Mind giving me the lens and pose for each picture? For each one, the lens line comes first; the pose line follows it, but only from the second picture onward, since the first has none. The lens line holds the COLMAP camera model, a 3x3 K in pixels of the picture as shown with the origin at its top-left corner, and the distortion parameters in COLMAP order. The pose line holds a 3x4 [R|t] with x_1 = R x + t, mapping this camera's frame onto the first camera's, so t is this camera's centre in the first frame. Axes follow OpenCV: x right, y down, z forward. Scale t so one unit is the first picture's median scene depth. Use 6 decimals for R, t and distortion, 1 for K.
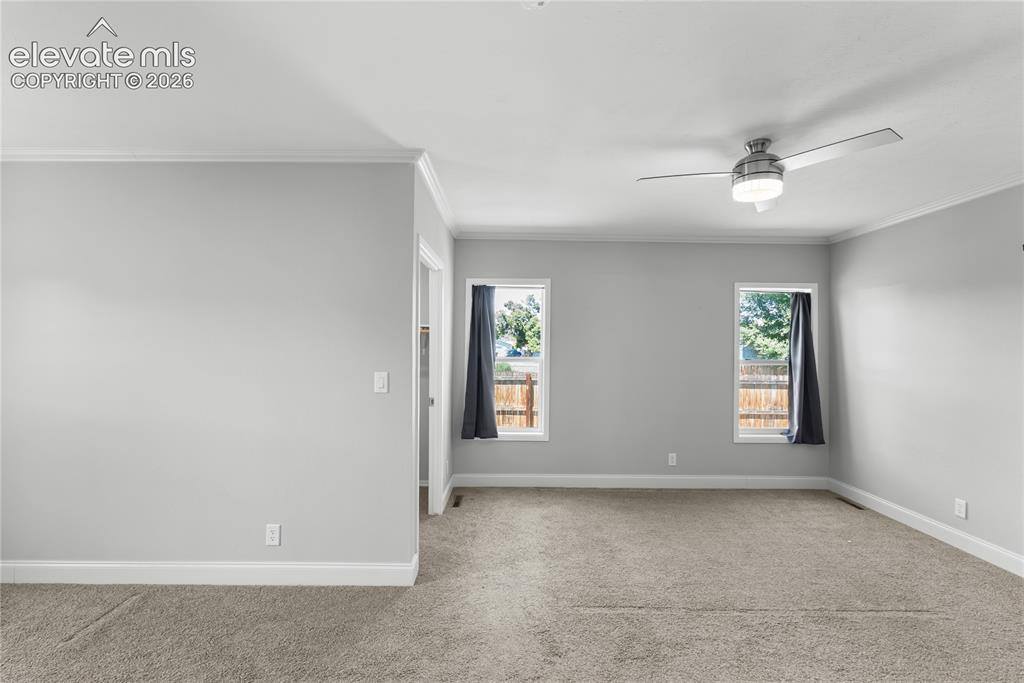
lens RADIAL K [[453.7, 0, 515.2], [0, 453.7, 341.5], [0, 0, 1]] dist [-0.015256, 0.004985]
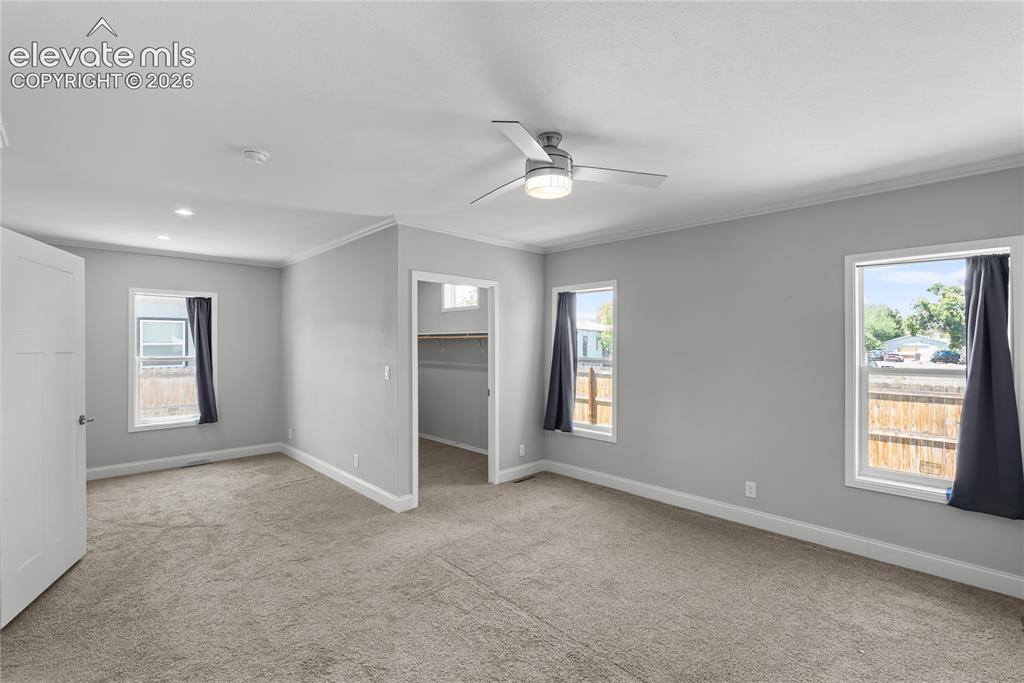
lens RADIAL K [[453.7, 0, 515.2], [0, 453.7, 341.5], [0, 0, 1]] dist [-0.015256, 0.004985]
pose [[0.692690, -0.012389, -0.721129, 0.654530], [0.012402, 0.999909, -0.005266, -0.000698], [0.721129, -0.005296, 0.692781, 0.156054]]
